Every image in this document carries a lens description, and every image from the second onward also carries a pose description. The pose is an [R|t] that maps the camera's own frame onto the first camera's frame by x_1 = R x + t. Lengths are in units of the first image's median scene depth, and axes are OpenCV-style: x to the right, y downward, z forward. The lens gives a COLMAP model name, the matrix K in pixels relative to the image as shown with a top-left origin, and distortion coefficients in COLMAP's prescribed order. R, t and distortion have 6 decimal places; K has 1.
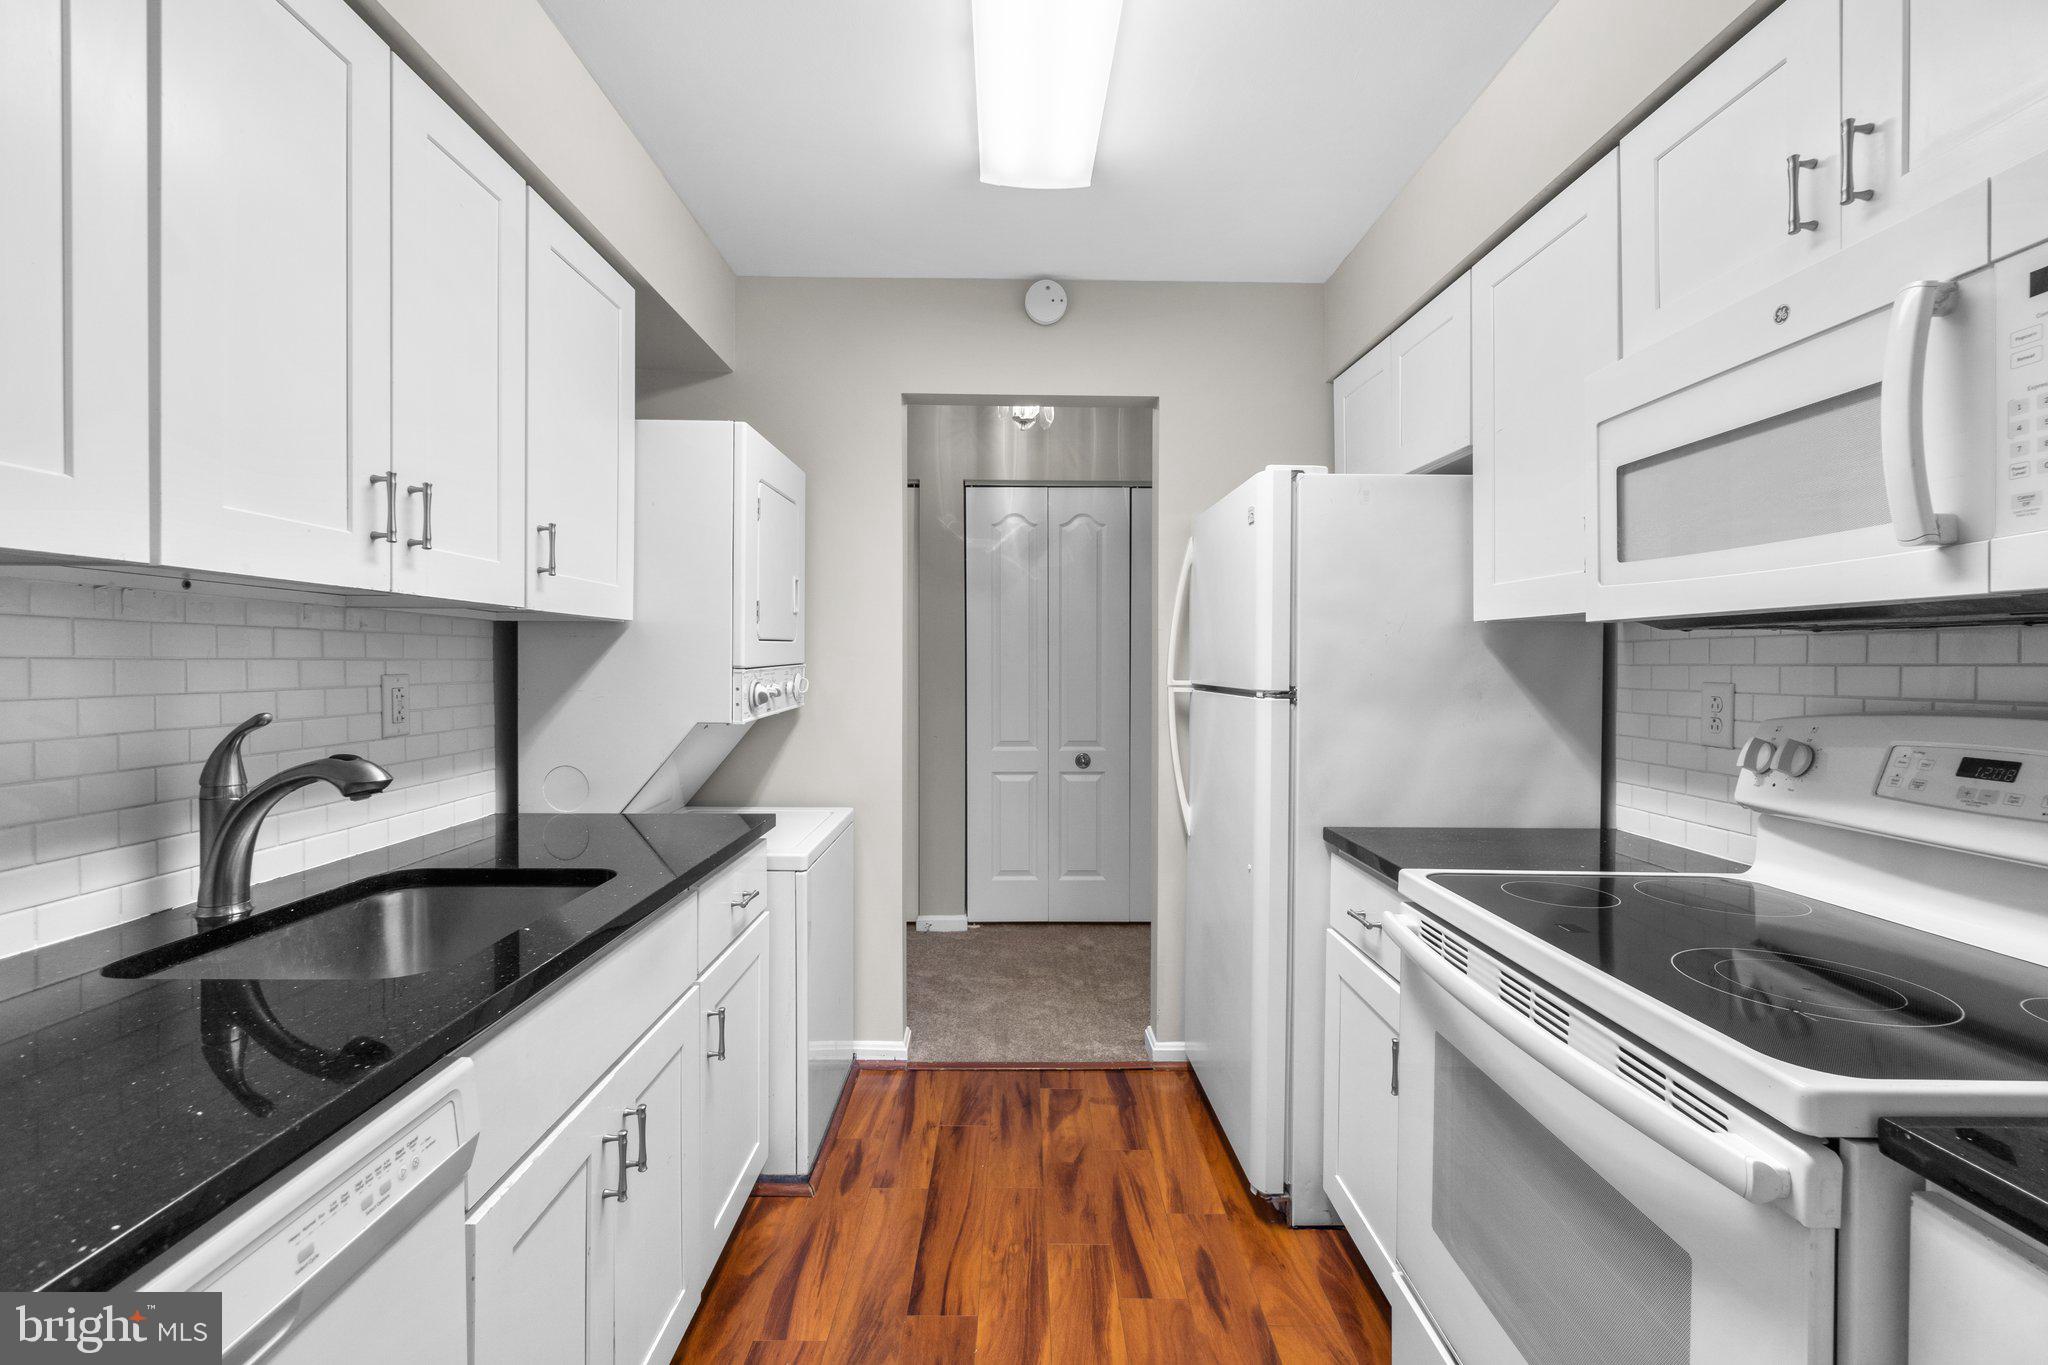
lens RADIAL K [[889.0, 0, 1014.1], [0, 889.0, 673.2], [0, 0, 1]] dist [-0.007179, 0.002752]
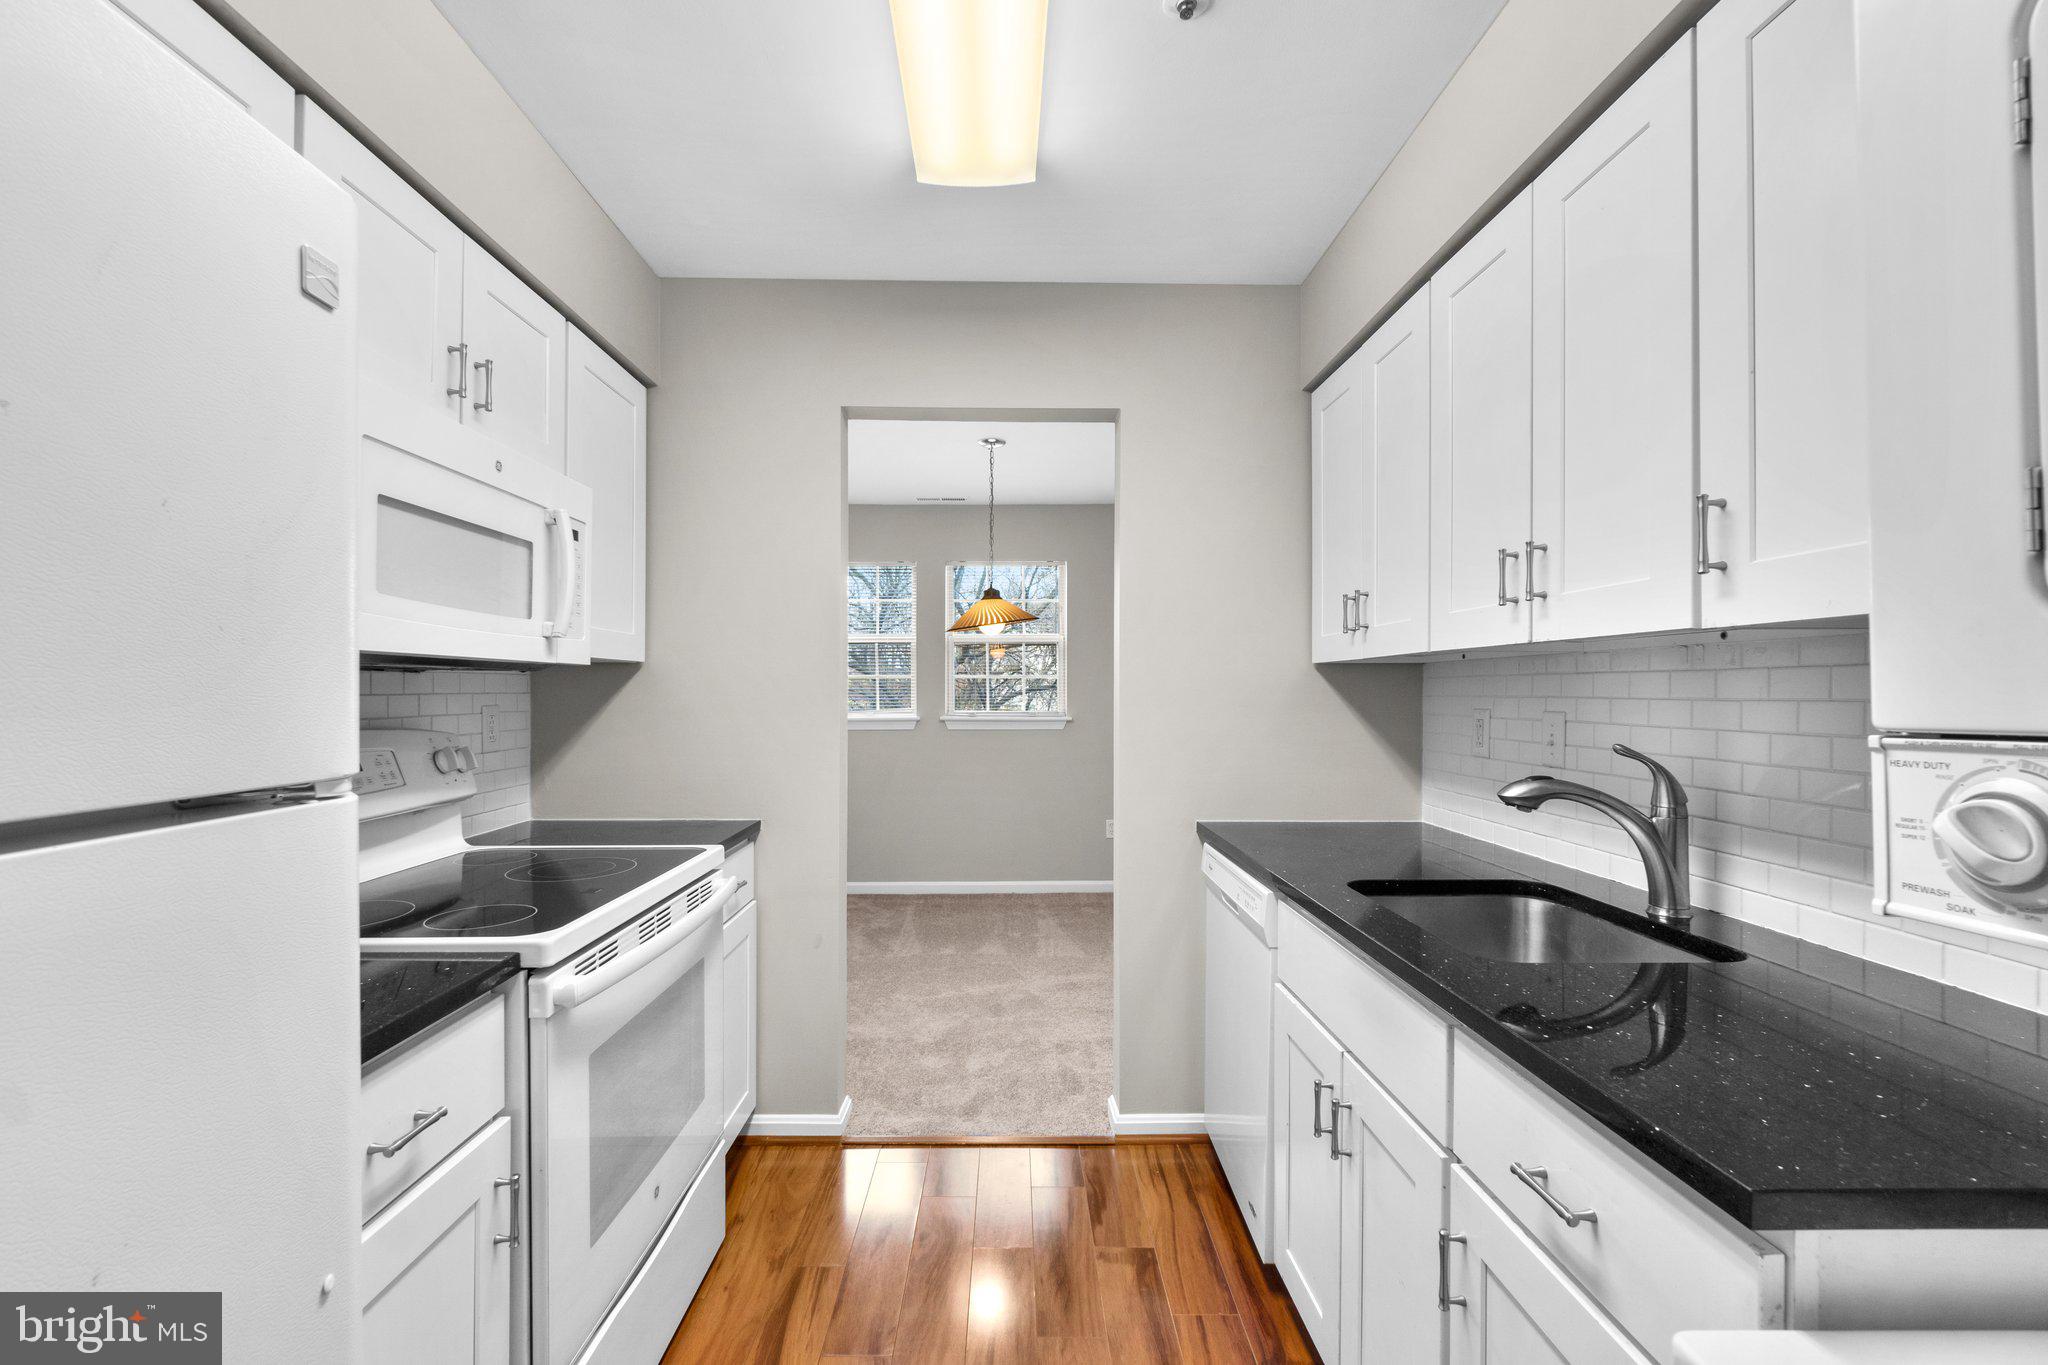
lens RADIAL K [[889.0, 0, 1008.5], [0, 889.0, 693.0], [0, 0, 1]] dist [-0.007179, 0.002752]
pose [[-0.999964, -0.005542, -0.006379, 0.001031], [-0.005630, 0.999887, 0.013960, -0.023744], [0.006301, 0.013995, -0.999882, 1.404749]]
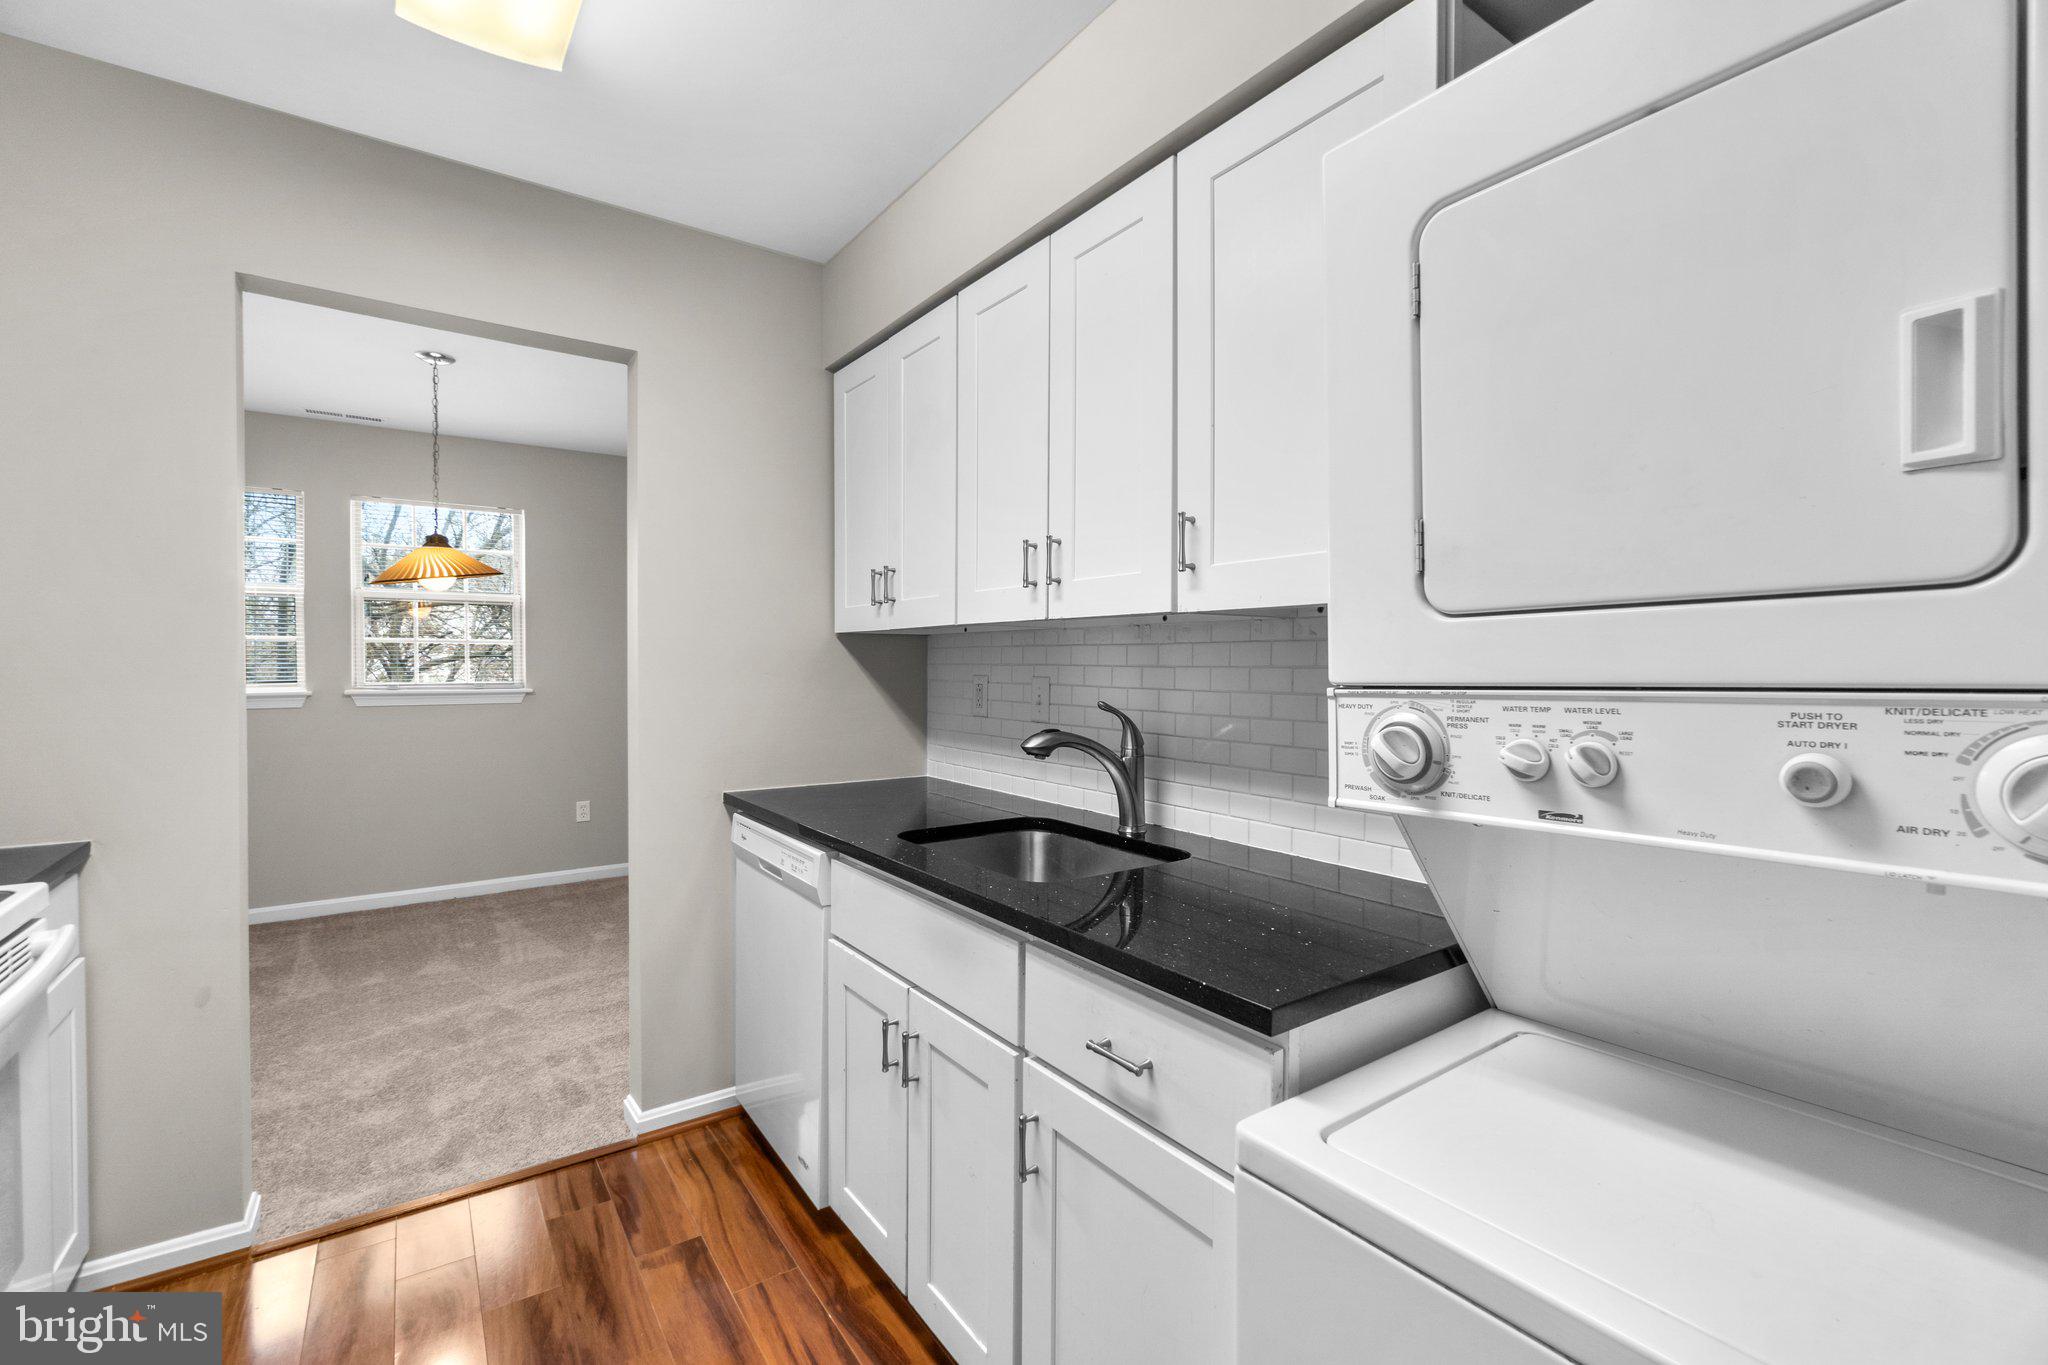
lens RADIAL K [[889.0, 0, 1013.4], [0, 889.0, 677.7], [0, 0, 1]] dist [-0.007179, 0.002752]
pose [[-0.817664, 0.001995, -0.575692, 0.106584], [-0.014983, 0.999581, 0.024746, -0.020442], [0.575501, 0.028859, -0.817292, 1.379587]]
